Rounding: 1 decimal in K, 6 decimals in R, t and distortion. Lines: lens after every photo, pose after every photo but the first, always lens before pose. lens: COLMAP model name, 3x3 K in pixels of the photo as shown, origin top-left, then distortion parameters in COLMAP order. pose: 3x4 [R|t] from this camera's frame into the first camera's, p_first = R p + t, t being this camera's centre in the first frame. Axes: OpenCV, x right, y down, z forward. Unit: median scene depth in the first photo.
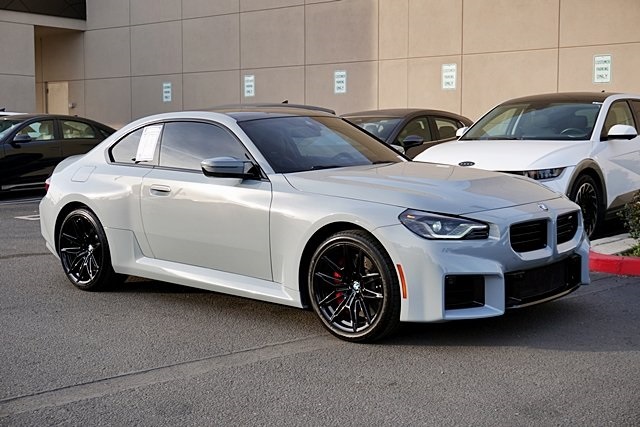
lens RADIAL K [[909.6, 0, 316.3], [0, 909.6, 195.5], [0, 0, 1]] dist [0.018084, 0.003478]
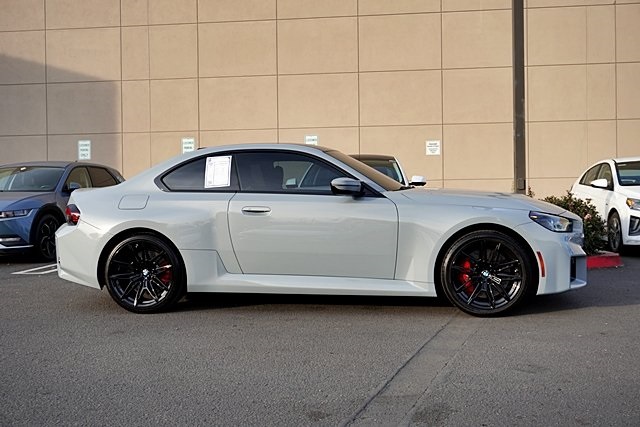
lens RADIAL K [[685.3, 0, 331.9], [0, 685.3, 213.3], [0, 0, 1]] dist [0.006053, 0.006774]
pose [[0.836674, -0.012628, 0.547555, -0.531852], [0.046213, 0.997797, -0.047602, 0.039701], [-0.545748, 0.065132, 0.835415, 0.237482]]
